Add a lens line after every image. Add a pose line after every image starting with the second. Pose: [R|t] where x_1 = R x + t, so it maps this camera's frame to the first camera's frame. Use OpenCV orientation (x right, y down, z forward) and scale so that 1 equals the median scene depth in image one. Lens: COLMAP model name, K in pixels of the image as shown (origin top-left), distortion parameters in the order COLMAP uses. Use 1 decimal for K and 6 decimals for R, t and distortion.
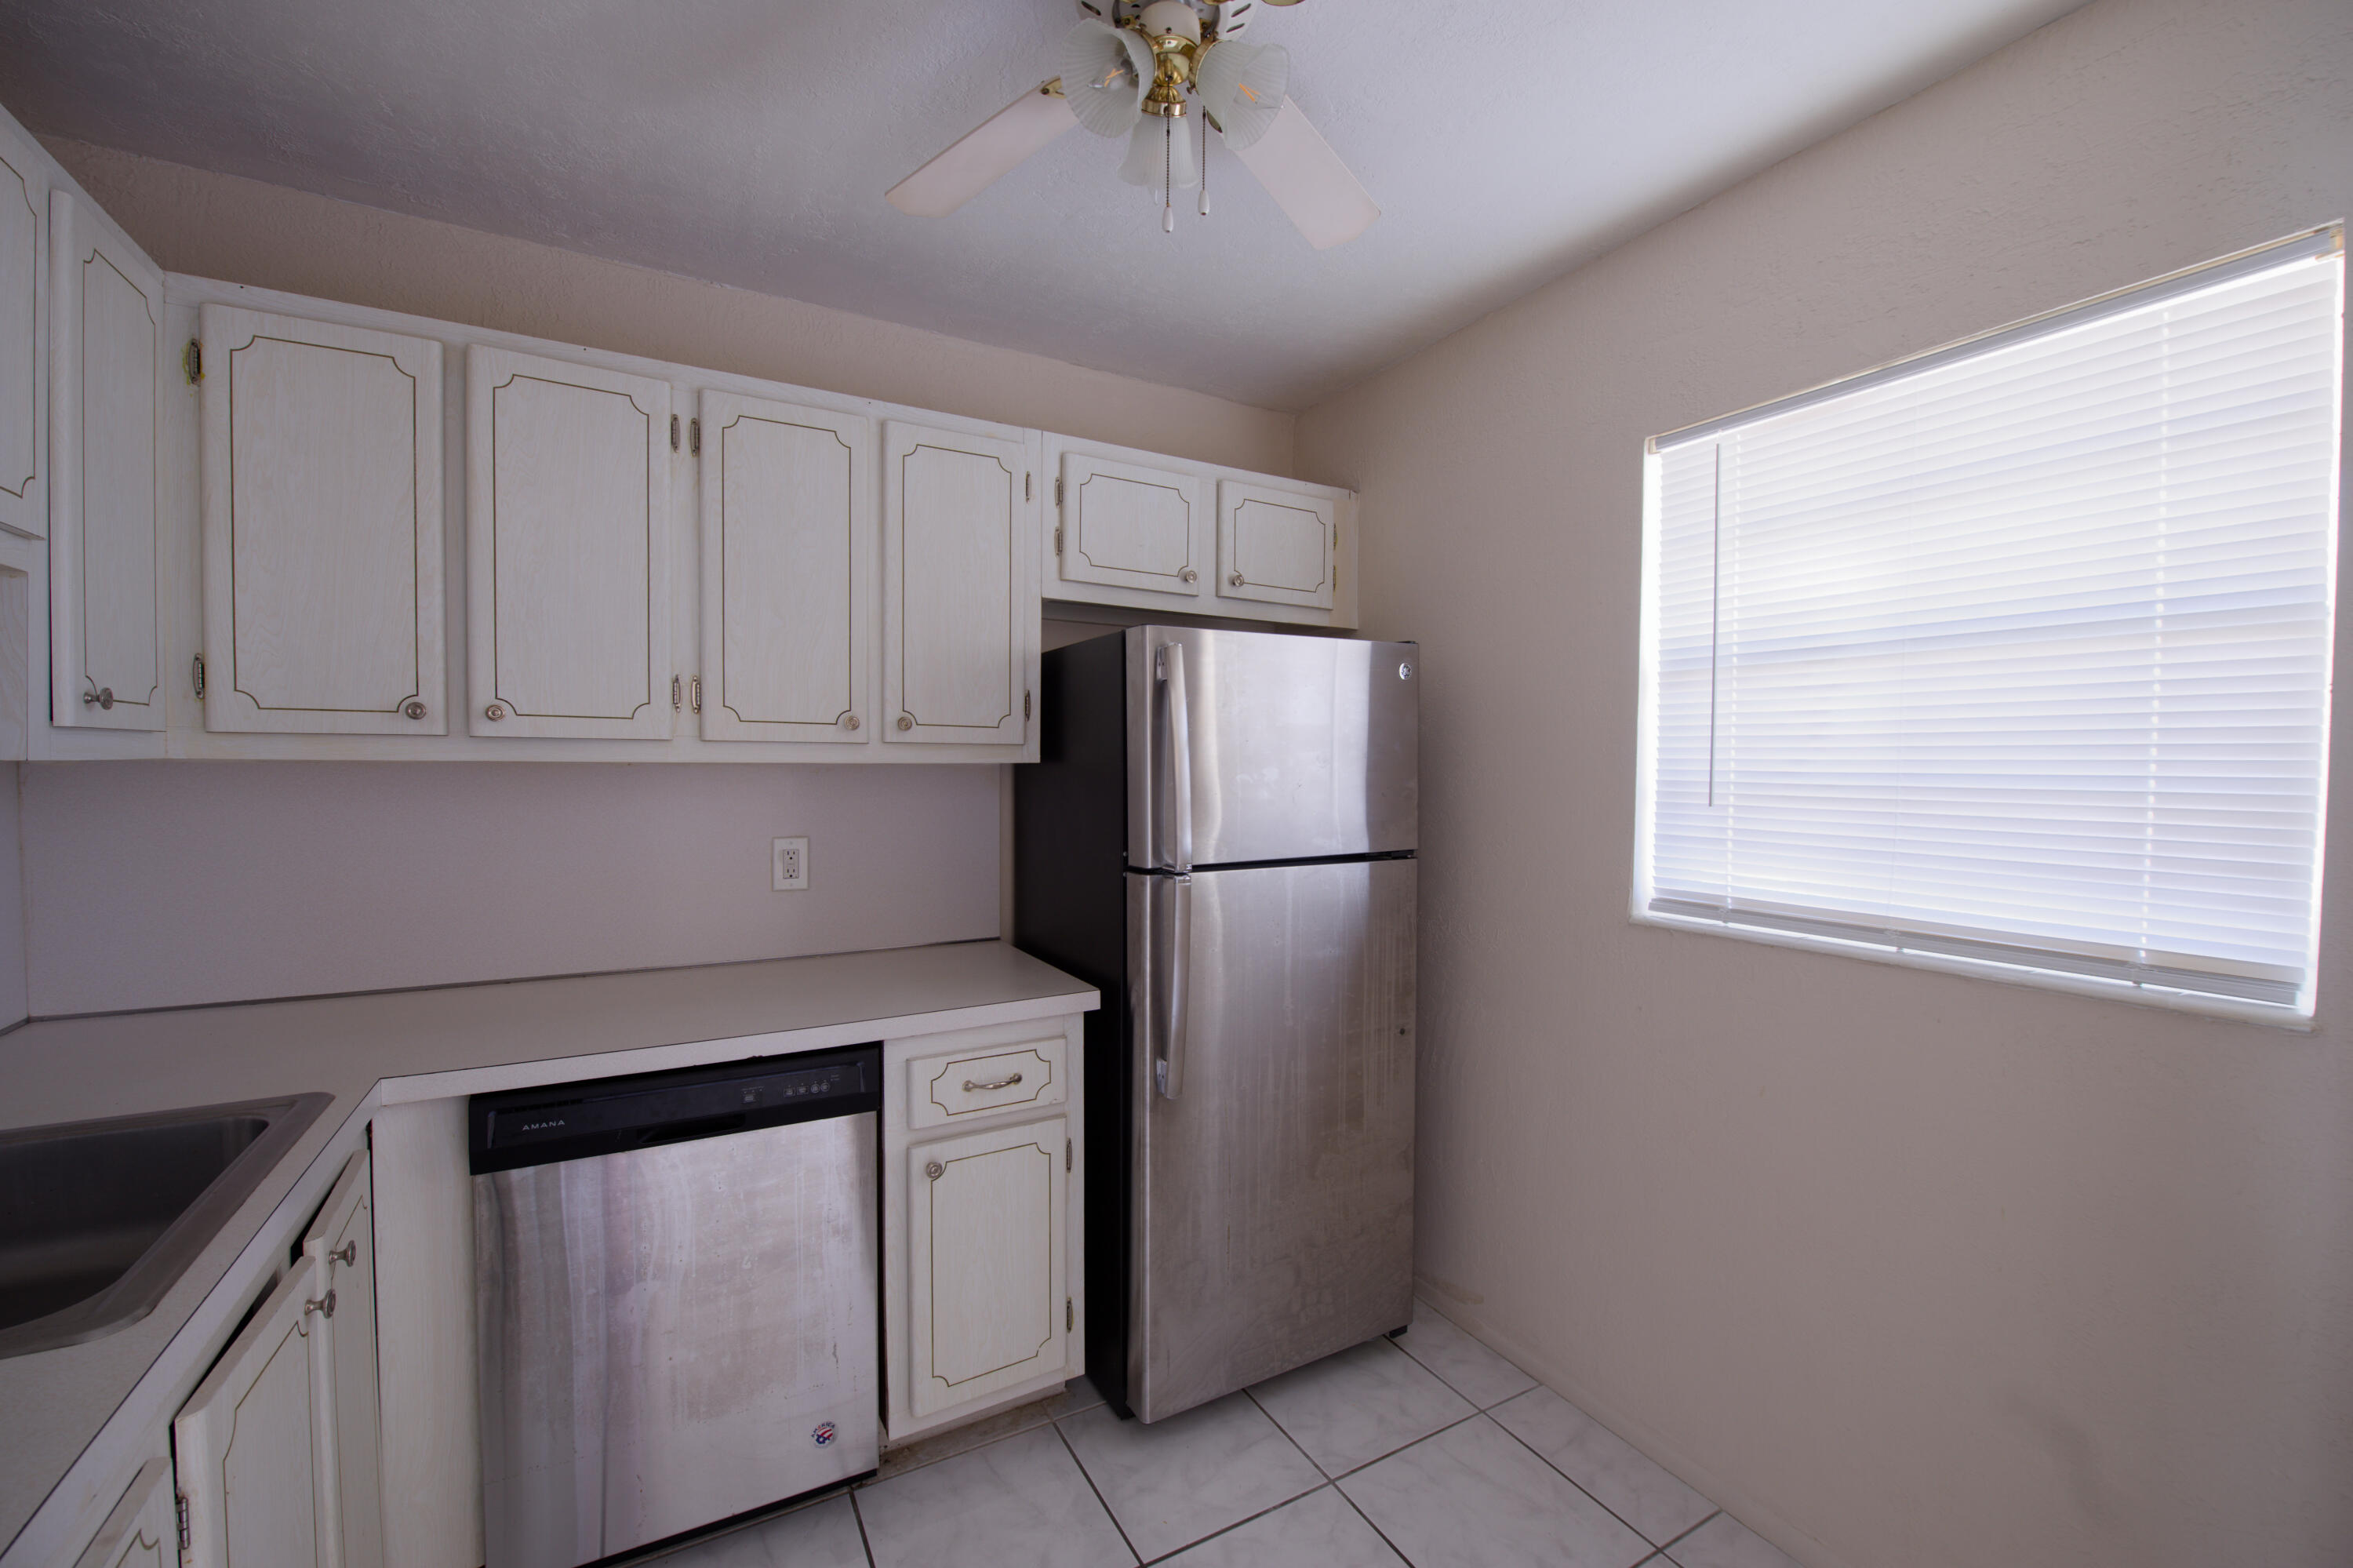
lens RADIAL K [[989.2, 0, 1191.9], [0, 989.2, 783.1], [0, 0, 1]] dist [-0.026264, -0.000275]
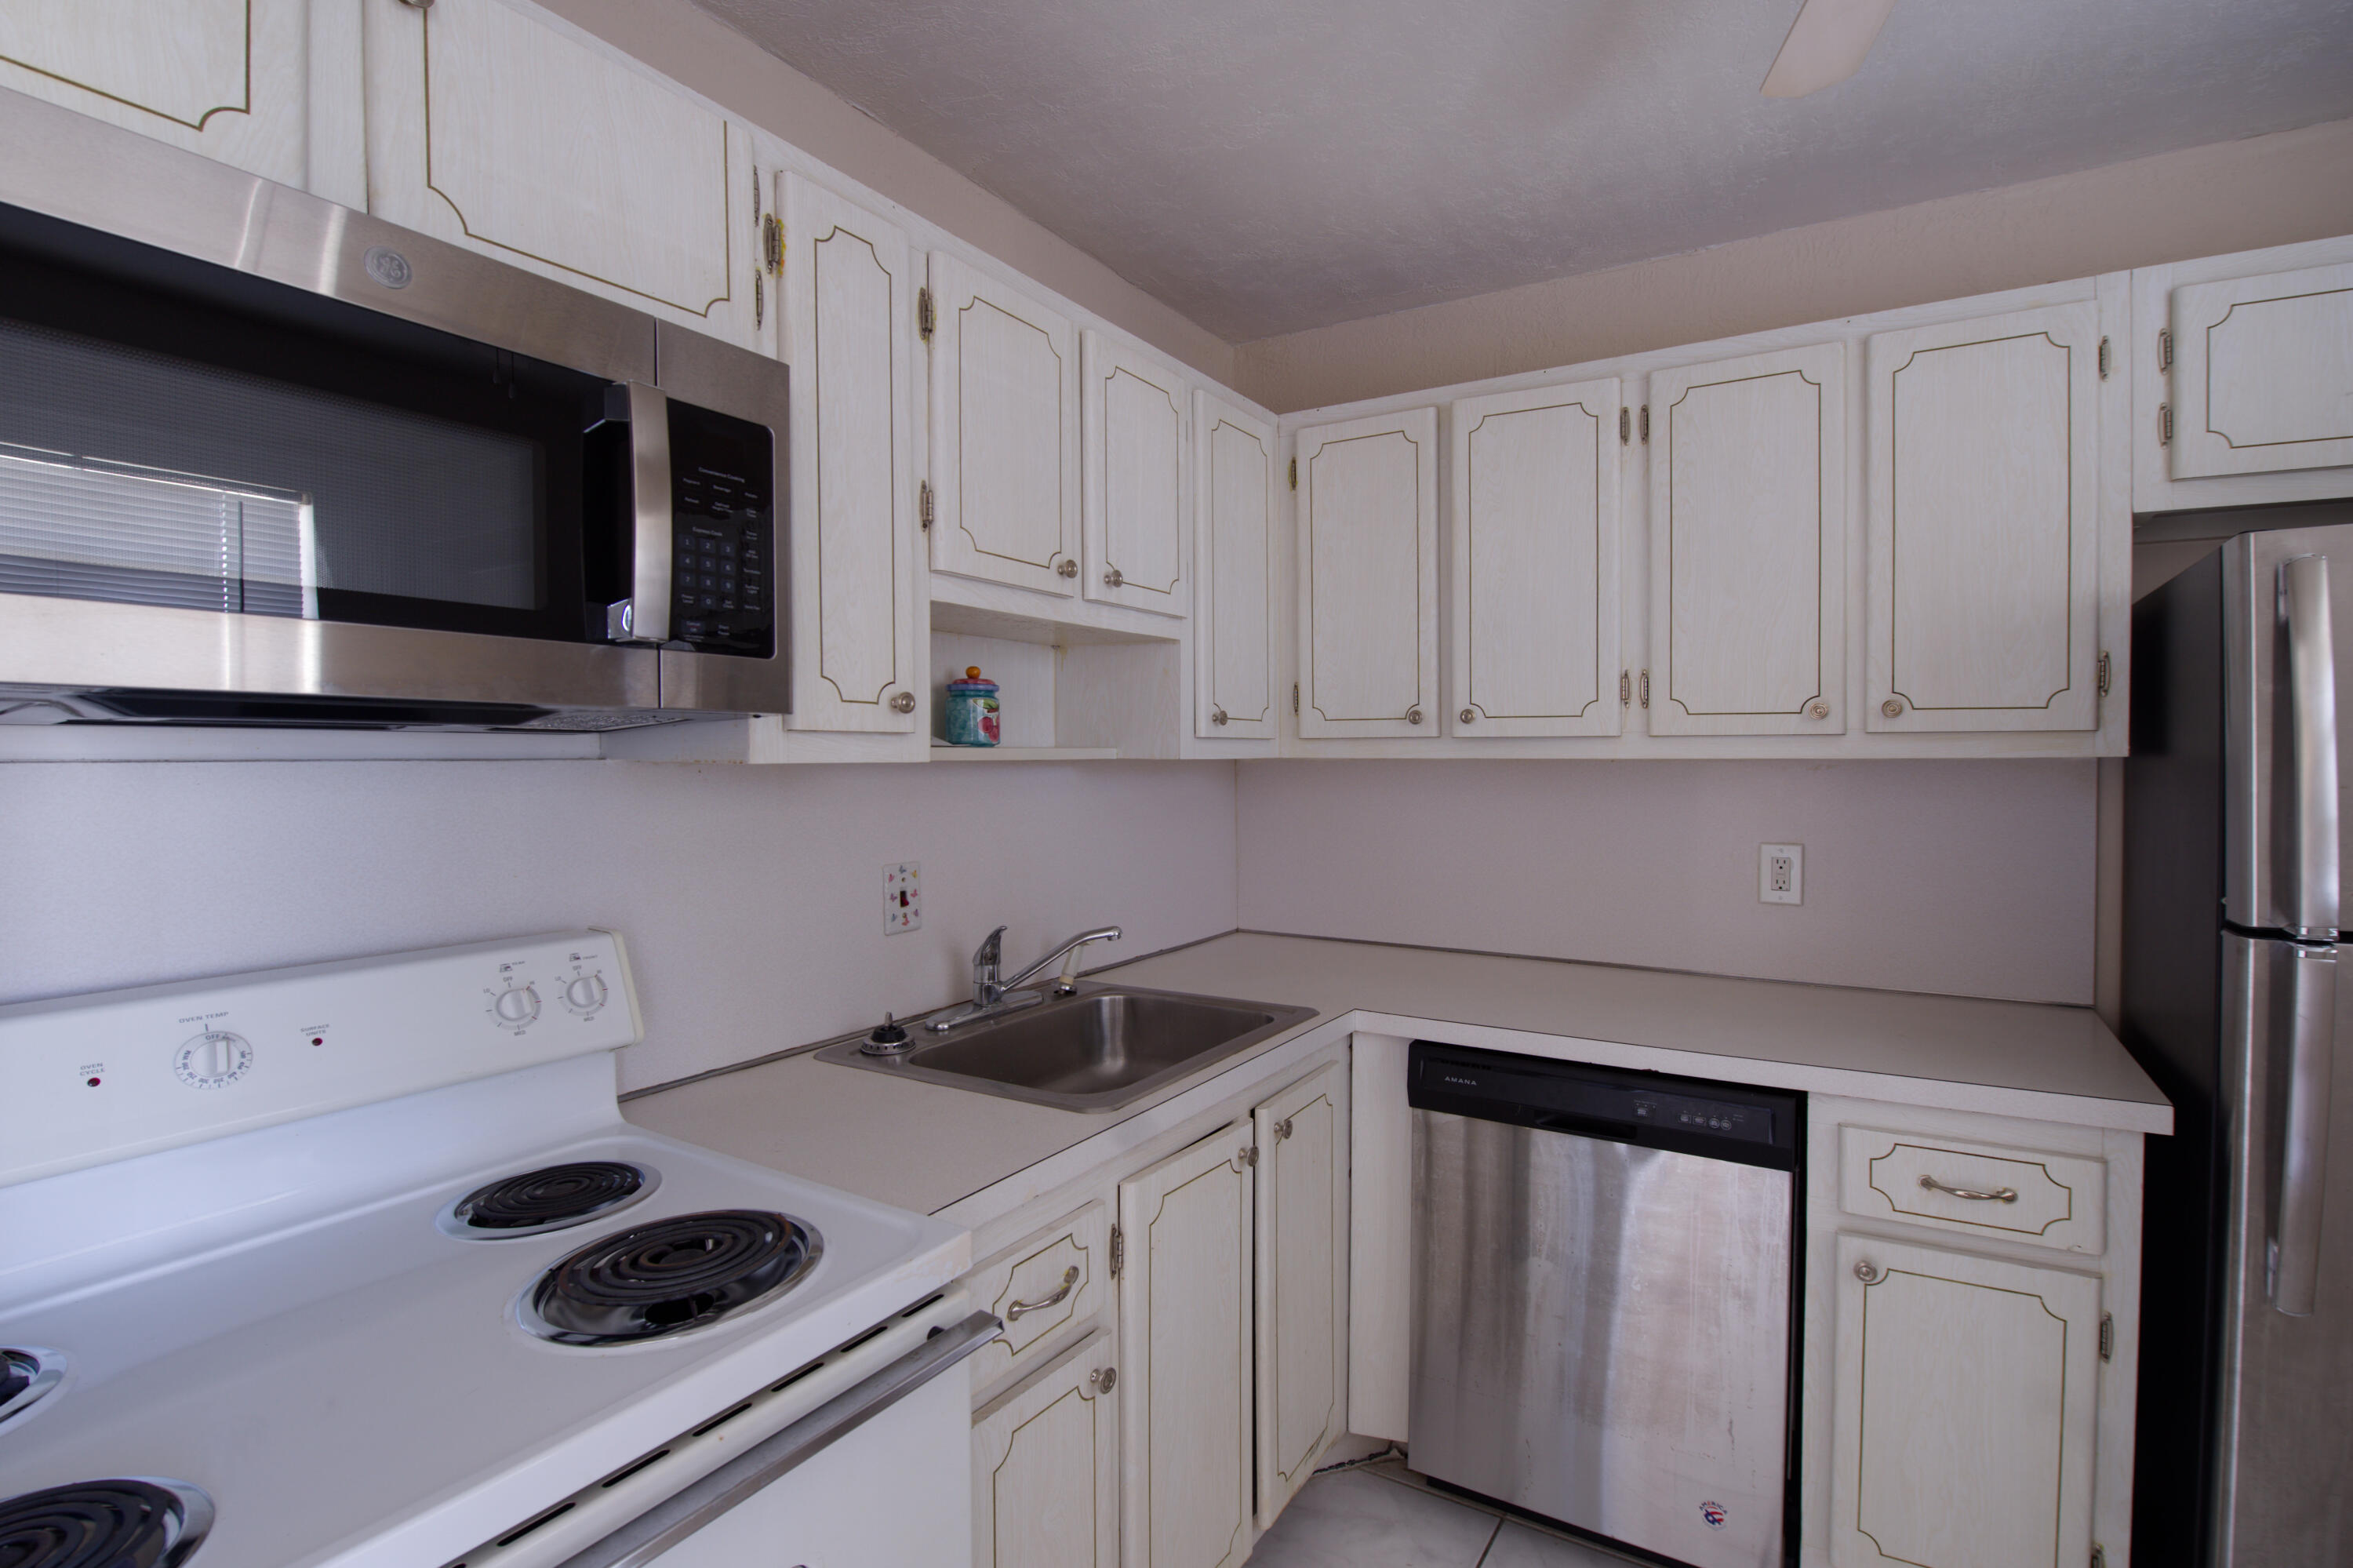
lens RADIAL K [[1101.0, 0, 1232.1], [0, 1101.0, 774.3], [0, 0, 1]] dist [-0.026508, -0.001151]
pose [[0.469955, 0.007127, -0.882662, 0.258724], [-0.013430, 0.999909, 0.000923, -0.001086], [0.882588, 0.011420, 0.470008, 0.130060]]
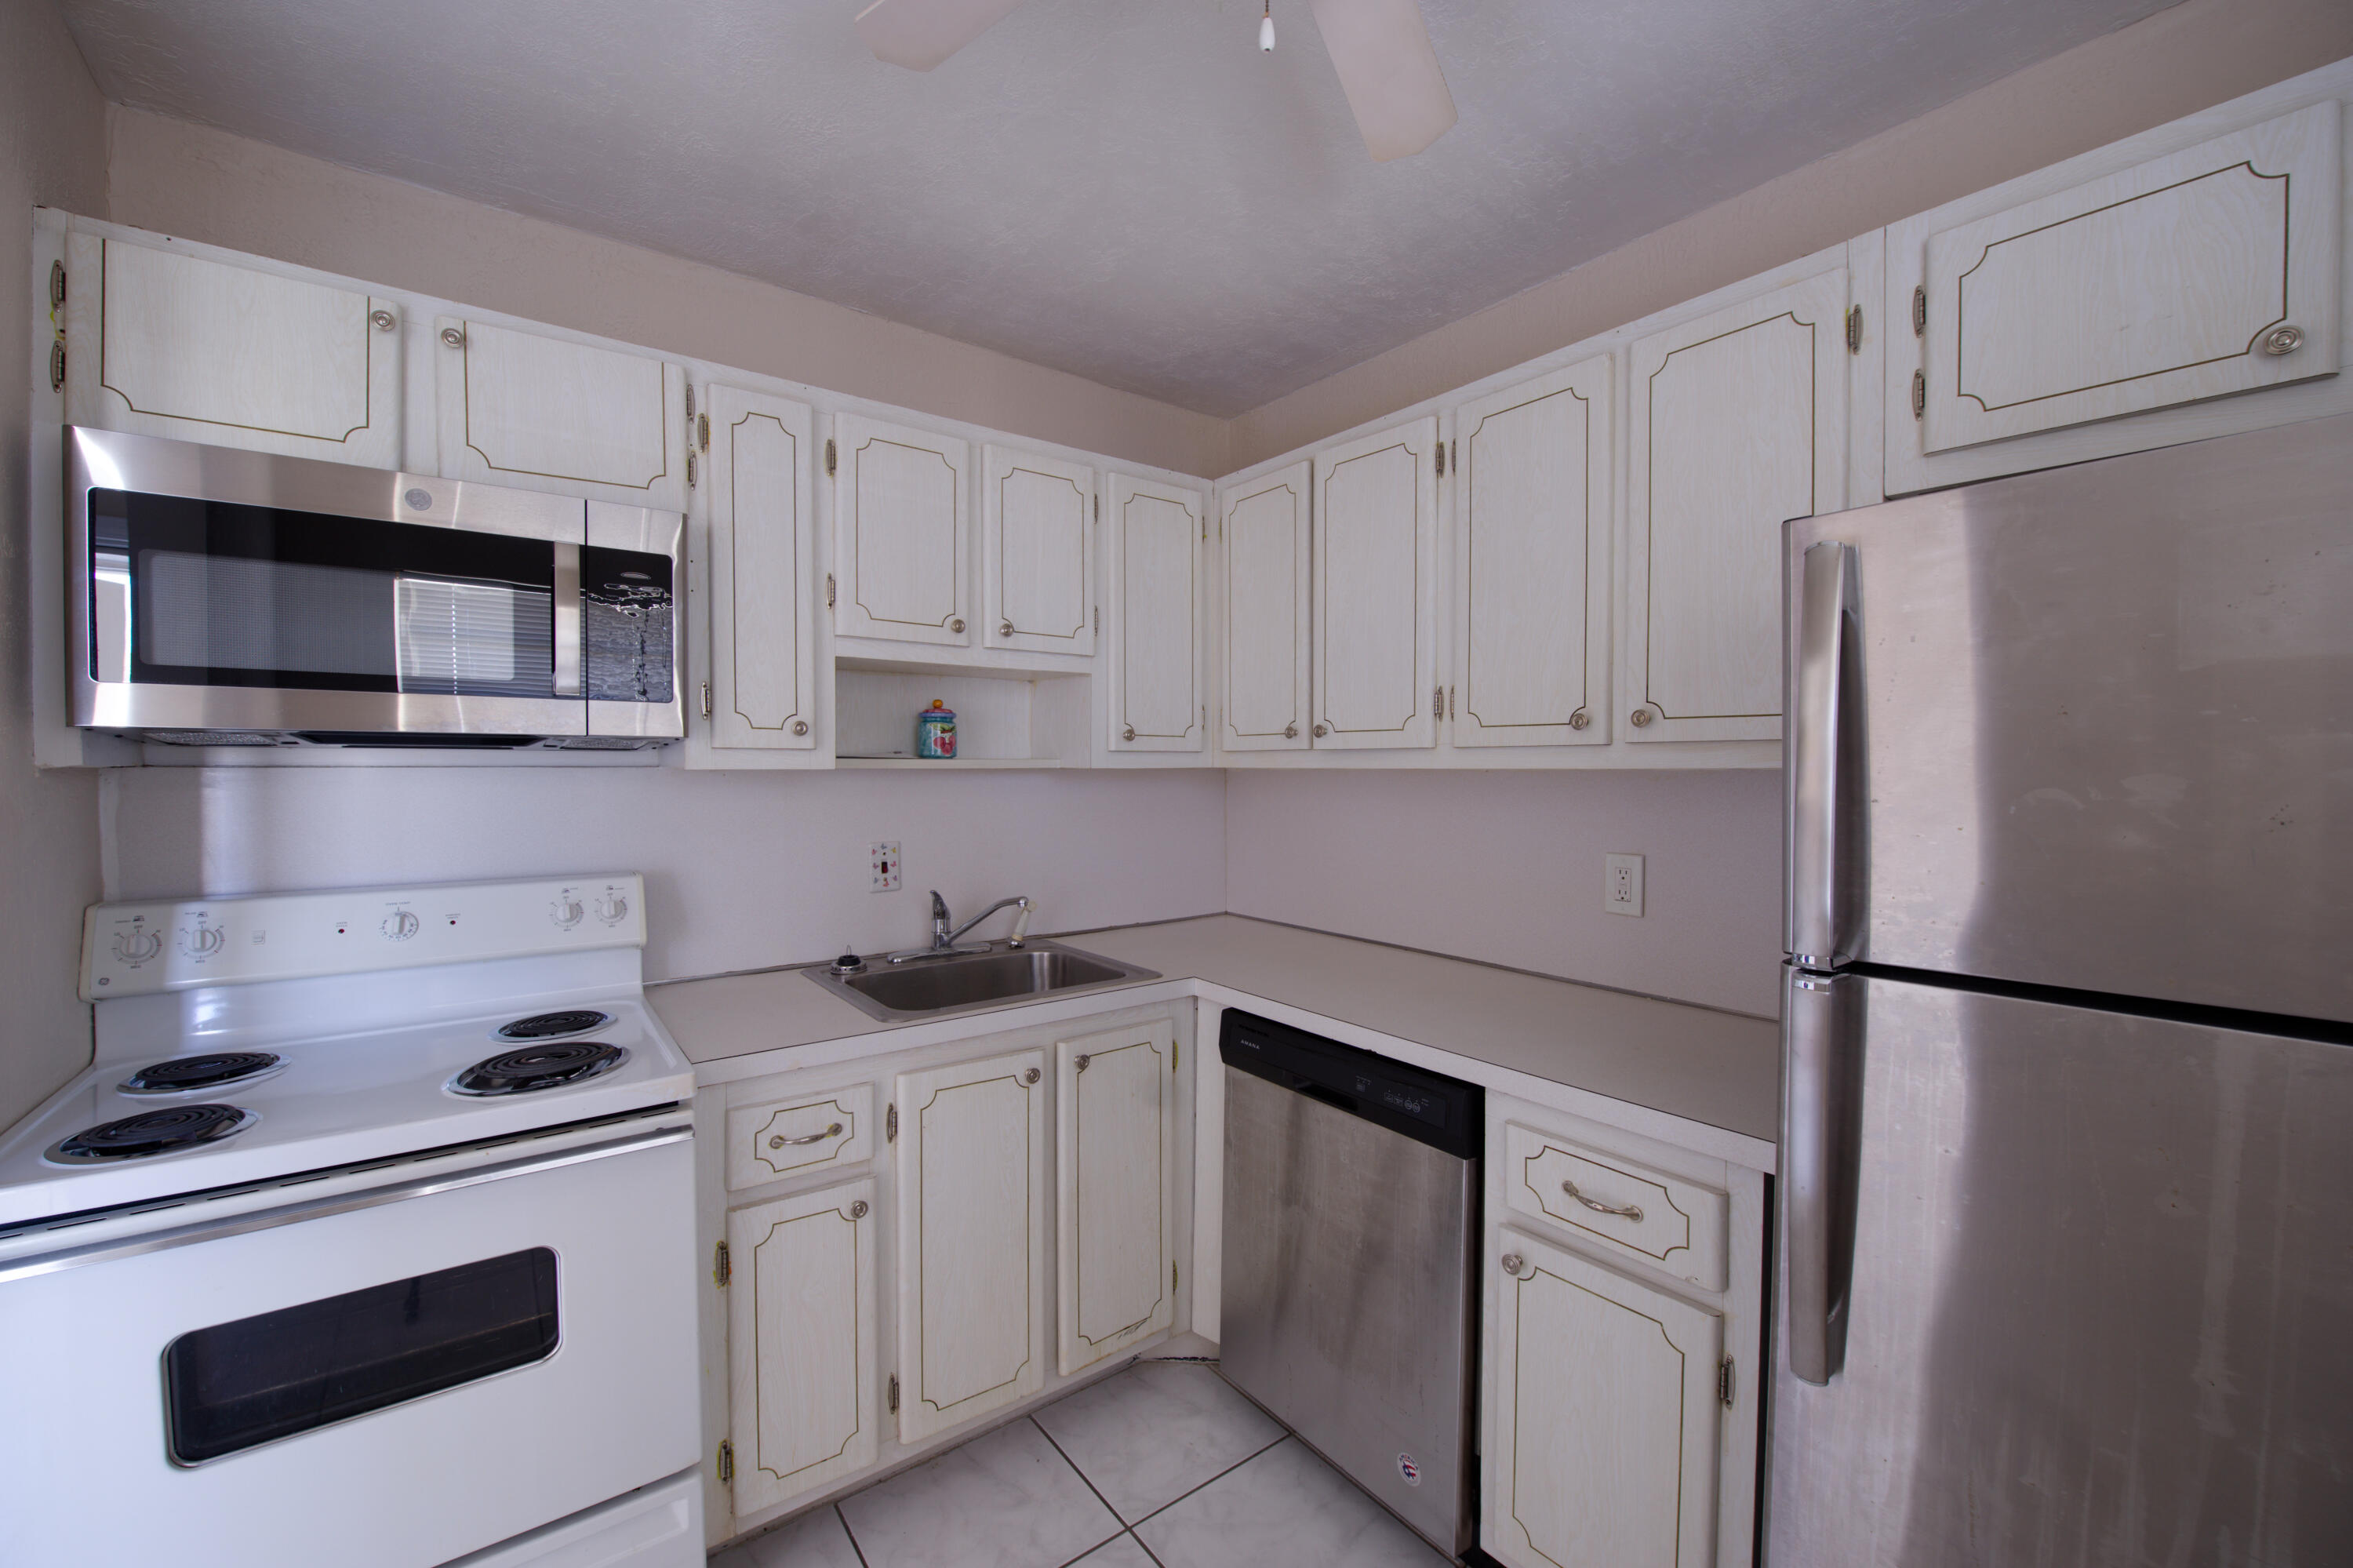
lens RADIAL K [[989.2, 0, 1191.9], [0, 989.2, 783.1], [0, 0, 1]] dist [-0.026264, -0.000275]
pose [[0.061869, 0.008528, -0.998048, 0.516786], [-0.021071, 0.999752, 0.007237, -0.007570], [0.997862, 0.020582, 0.062033, 0.655753]]
